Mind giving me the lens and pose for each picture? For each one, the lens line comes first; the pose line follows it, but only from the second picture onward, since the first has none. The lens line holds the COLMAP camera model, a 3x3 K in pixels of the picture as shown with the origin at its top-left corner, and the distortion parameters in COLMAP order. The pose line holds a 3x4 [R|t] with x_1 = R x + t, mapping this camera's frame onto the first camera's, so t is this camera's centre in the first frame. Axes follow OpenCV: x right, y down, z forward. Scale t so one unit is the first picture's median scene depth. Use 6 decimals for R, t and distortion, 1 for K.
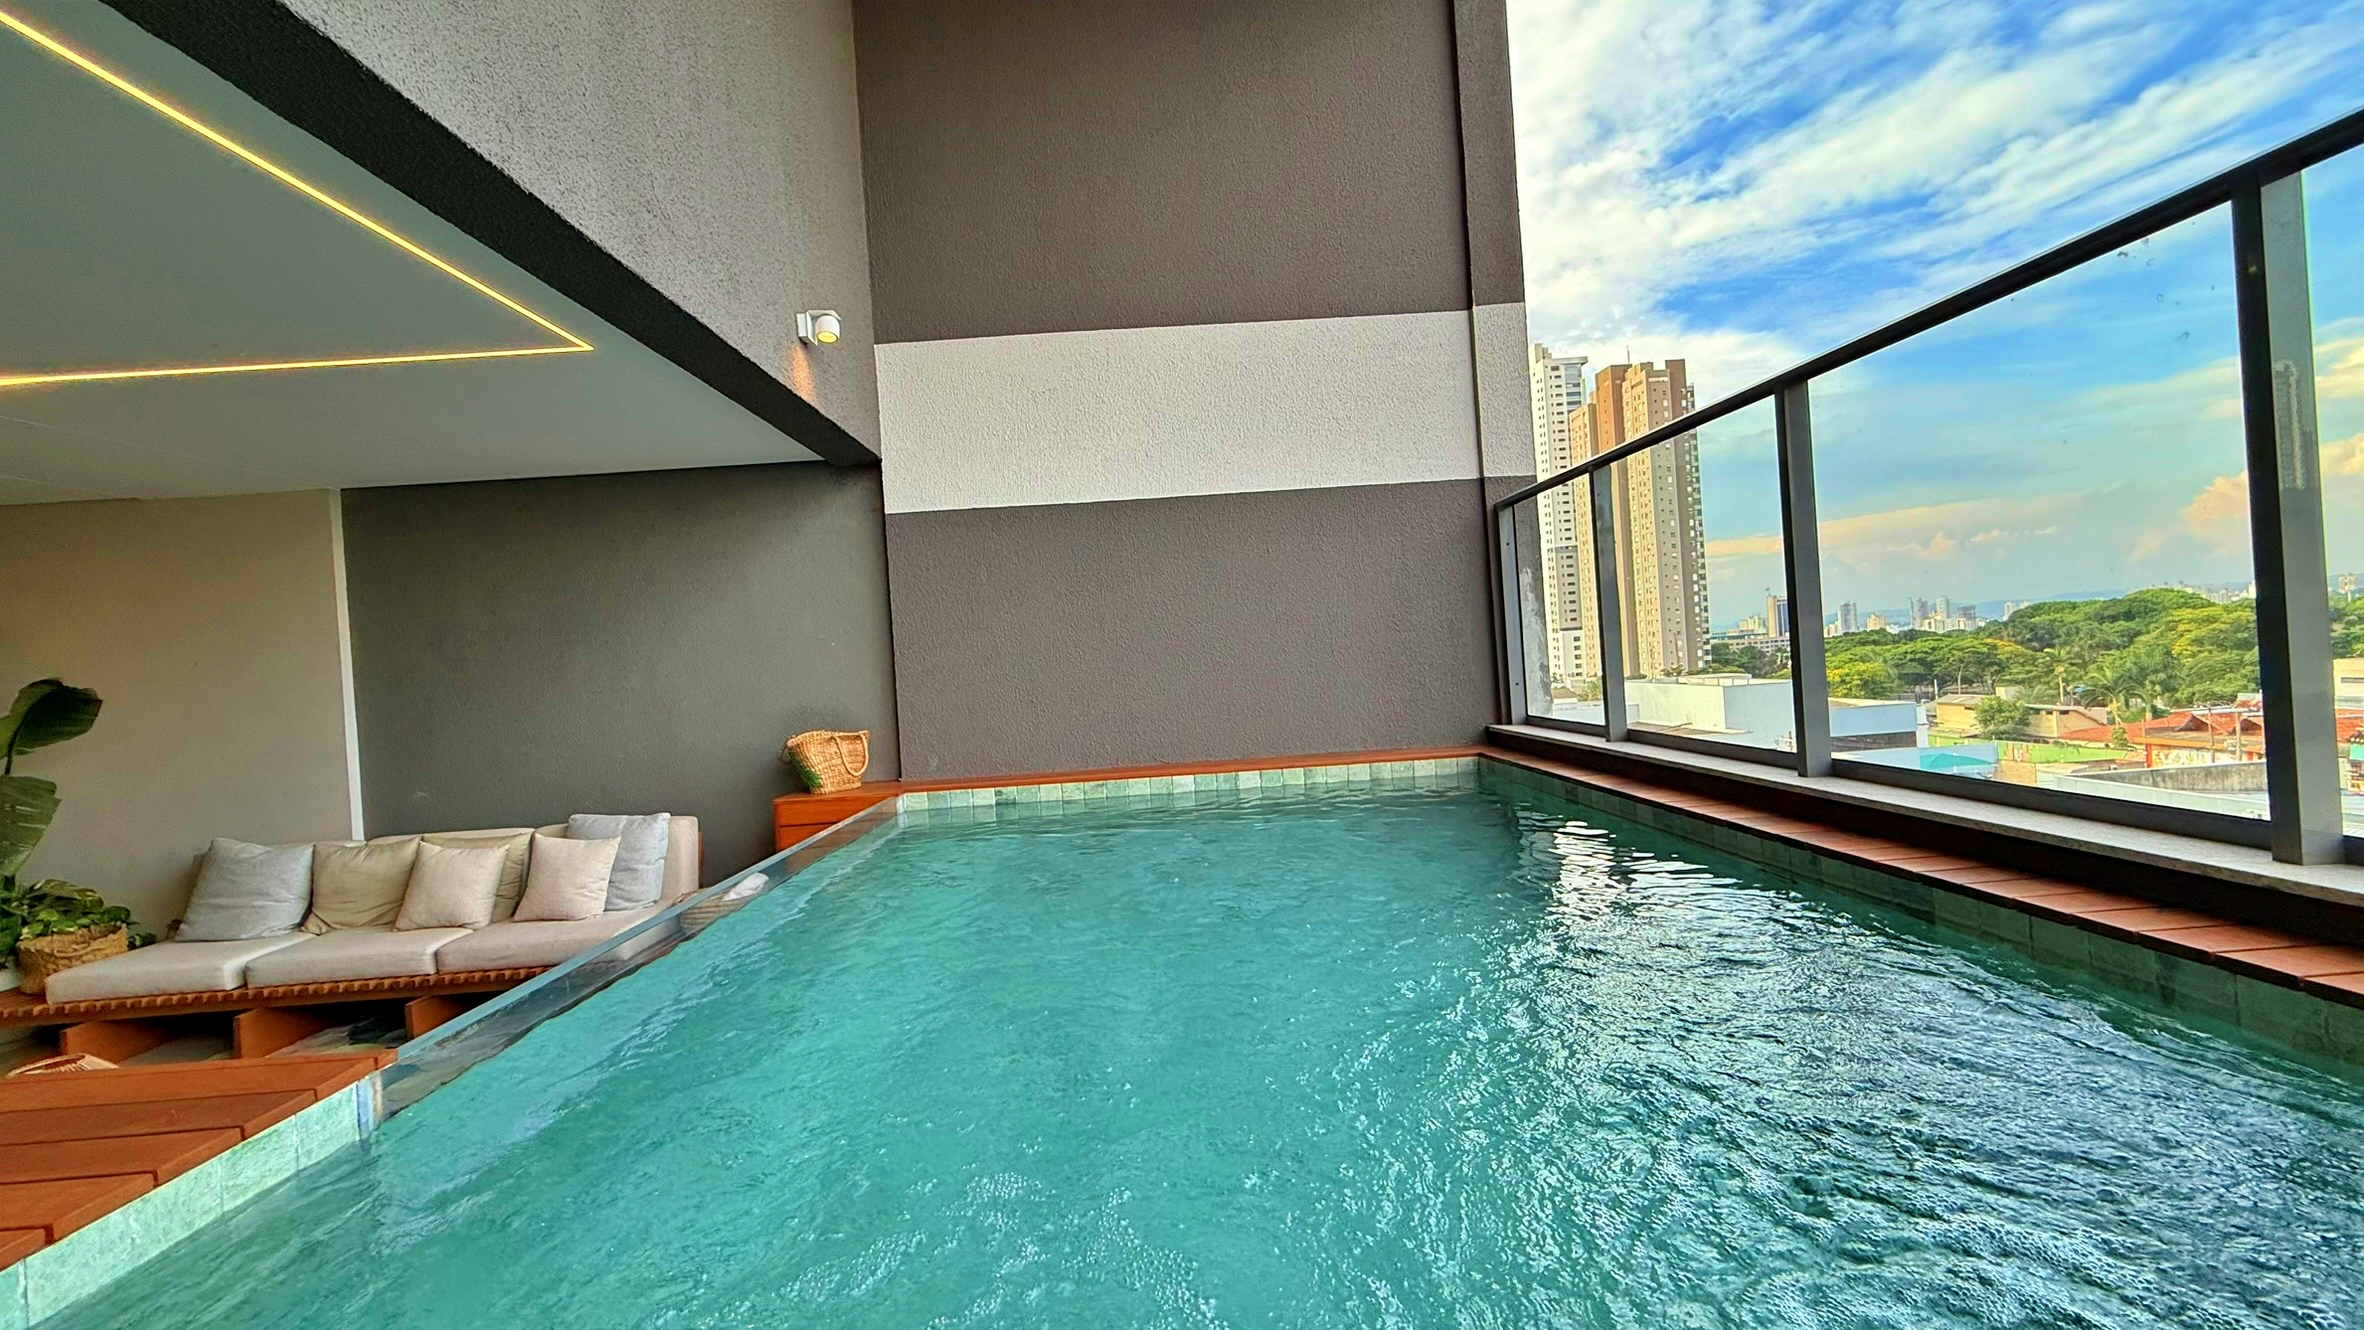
lens RADIAL K [[940.8, 0, 1166.1], [0, 940.8, 664.0], [0, 0, 1]] dist [0.000813, -0.000625]
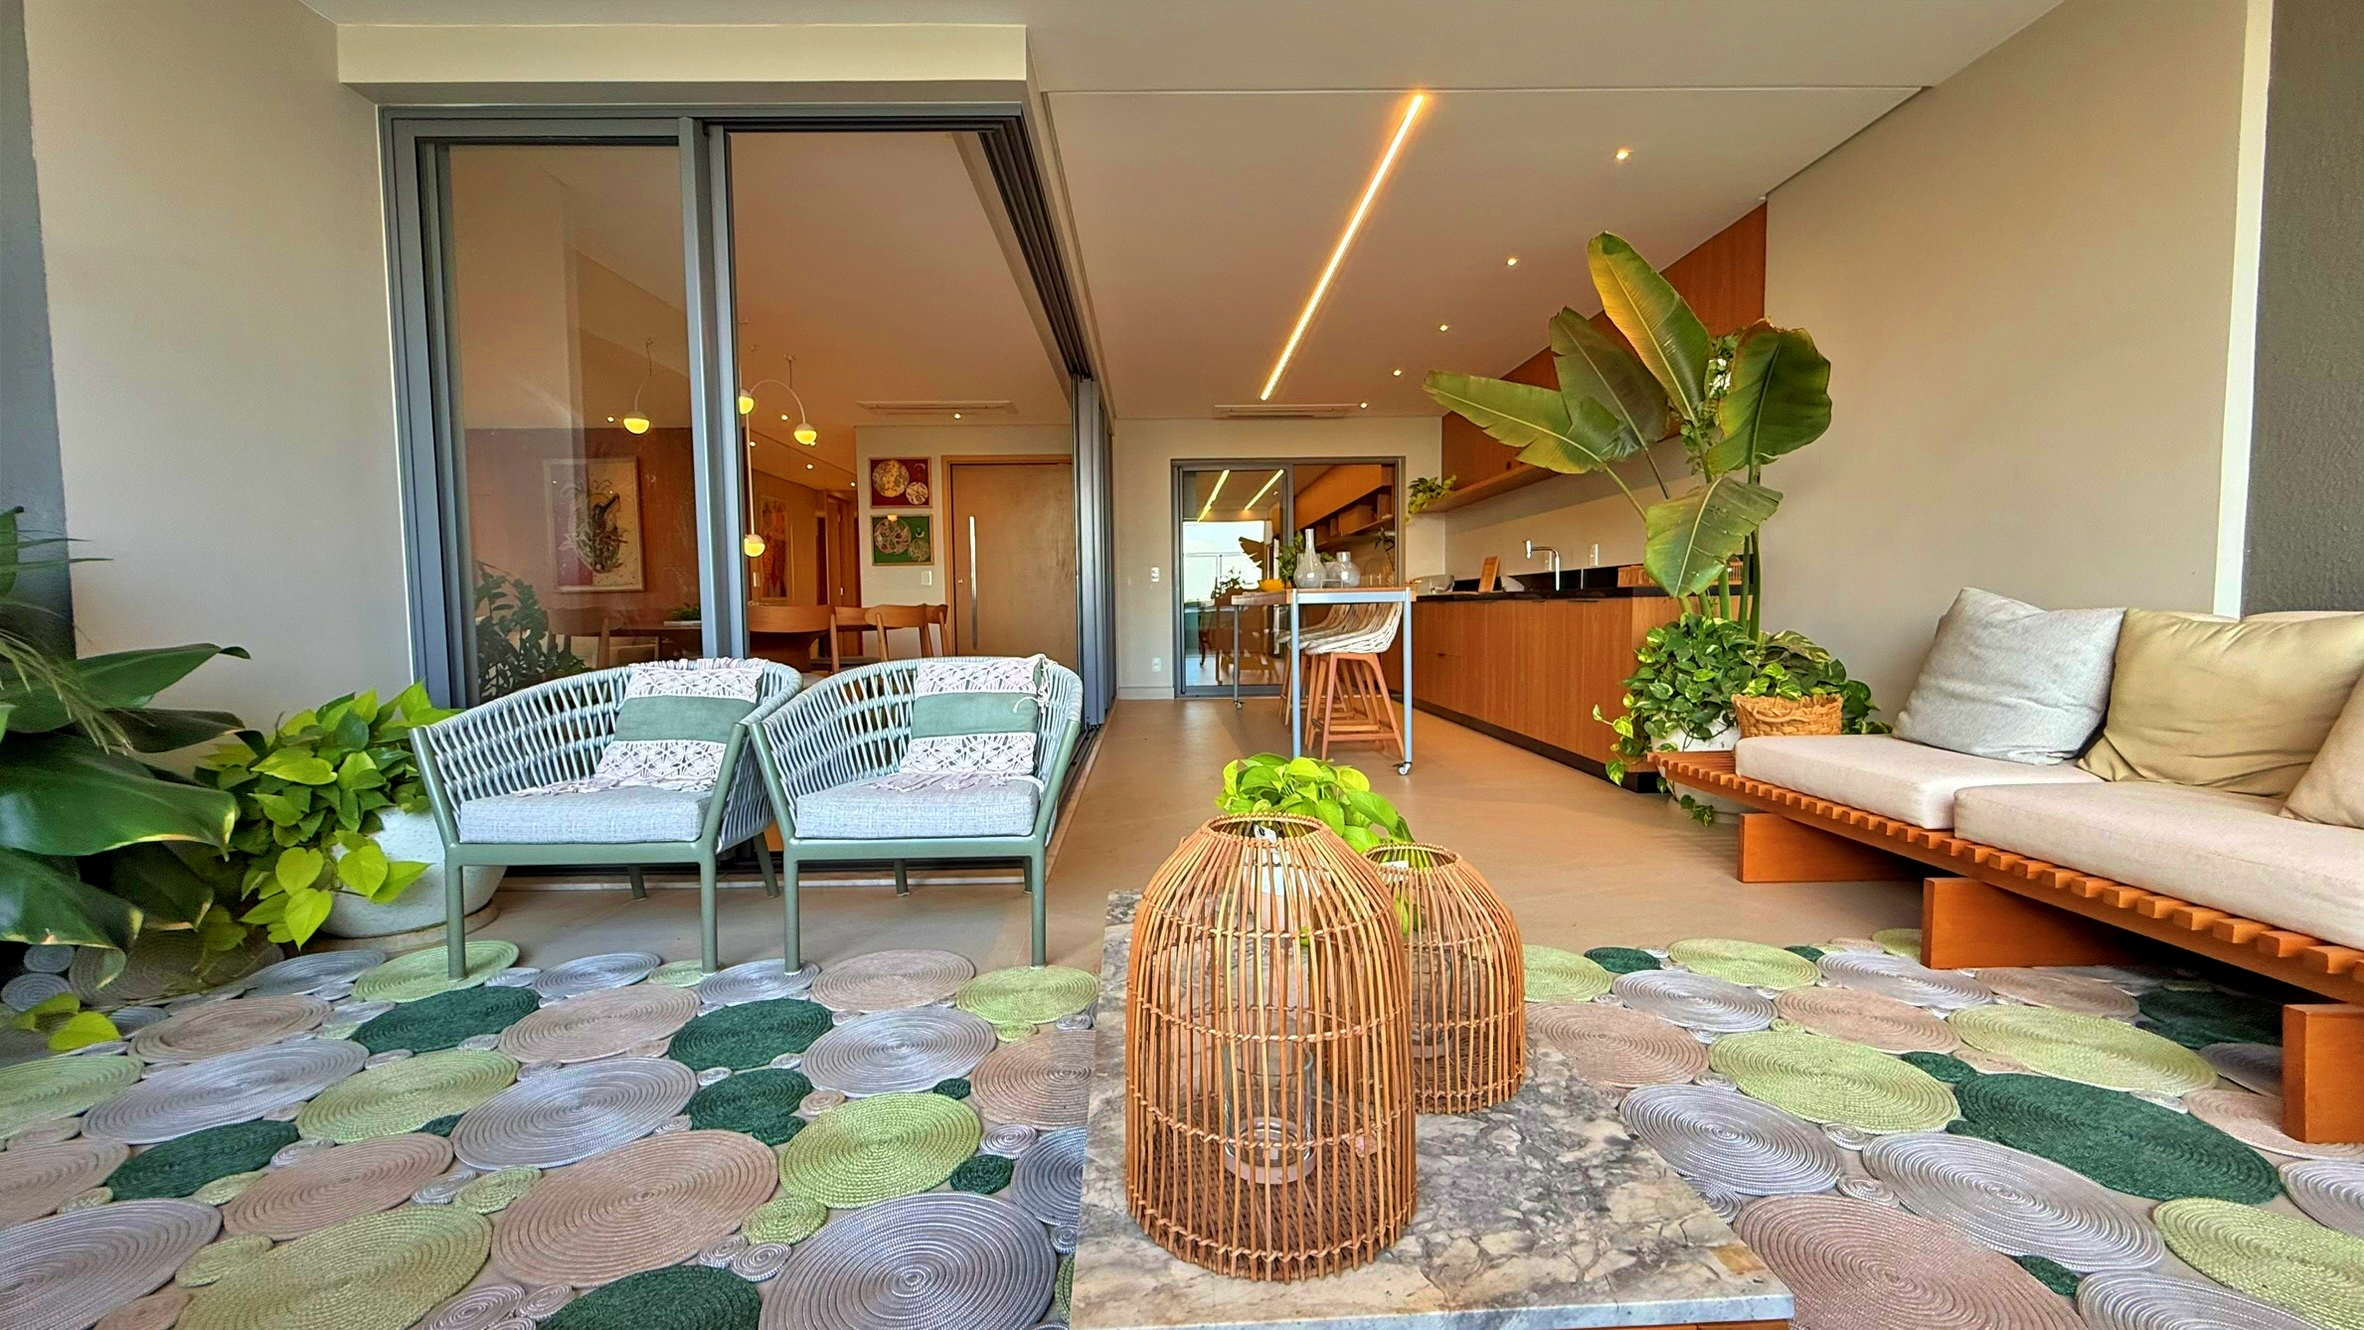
lens RADIAL K [[940.8, 0, 1179.1], [0, 940.8, 657.9], [0, 0, 1]] dist [0.000813, -0.000625]
pose [[-0.006530, 0.118864, -0.992889, -0.392264], [0.009847, 0.992870, 0.118797, 0.152400], [0.999930, -0.009001, -0.007654, 0.490751]]
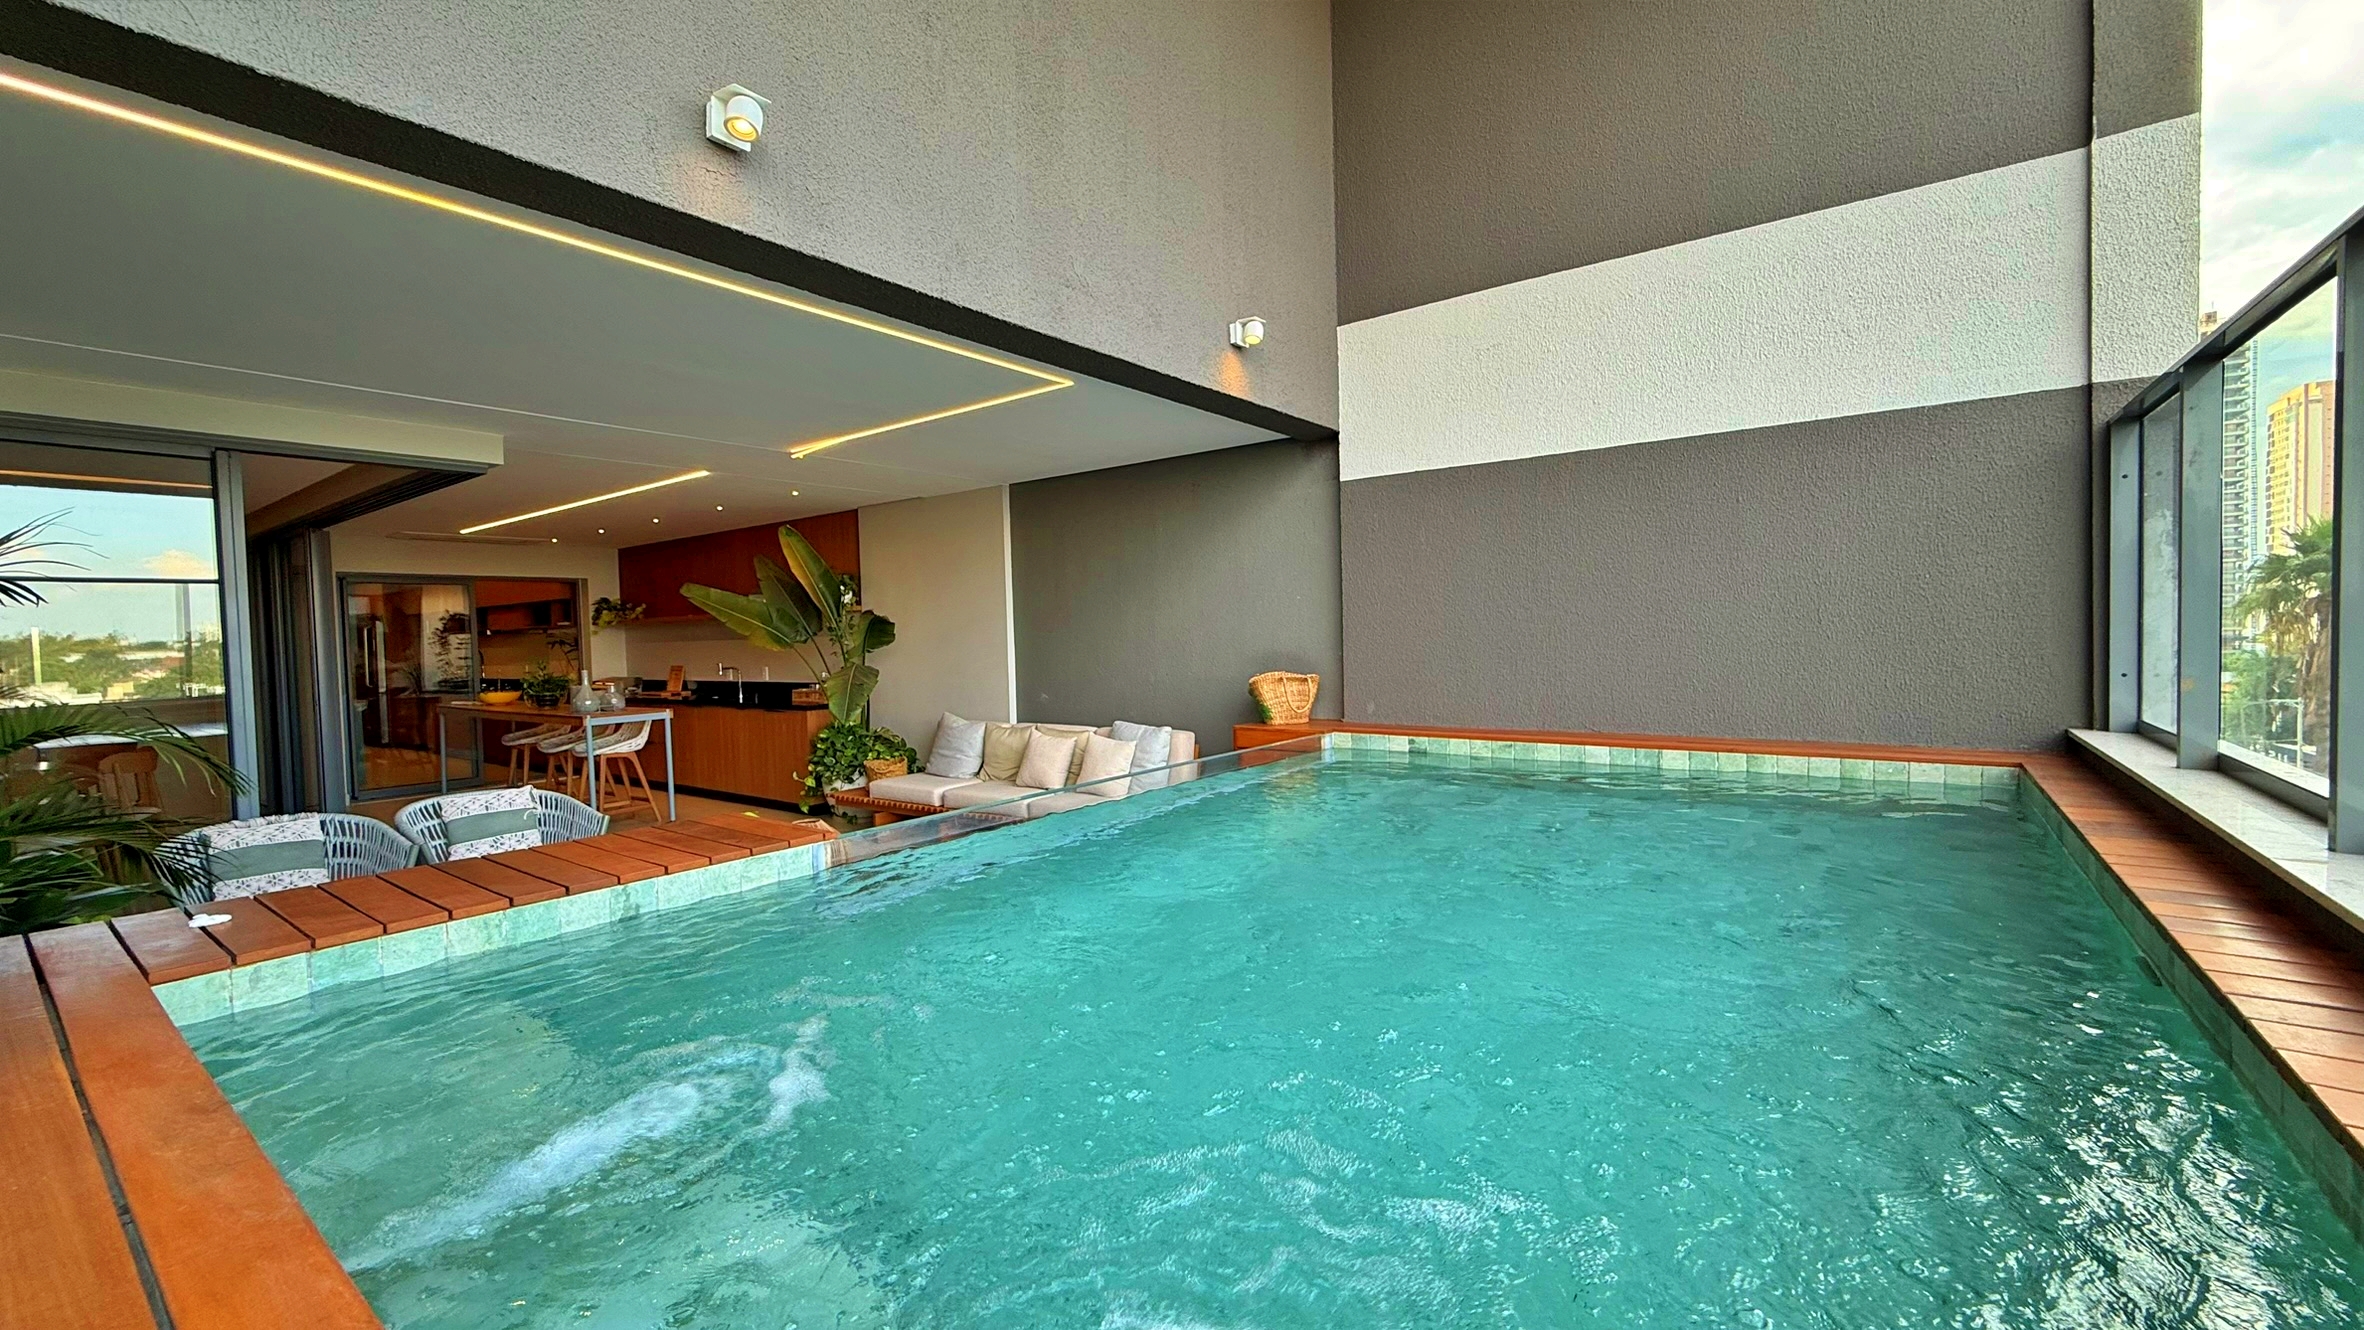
lens RADIAL K [[940.8, 0, 1174.2], [0, 940.8, 666.7], [0, 0, 1]] dist [0.000813, -0.000625]
pose [[0.784605, 0.066799, -0.616386, 0.265699], [-0.026361, 0.996874, 0.074478, -0.020377], [0.619435, -0.042187, 0.783914, -0.001841]]
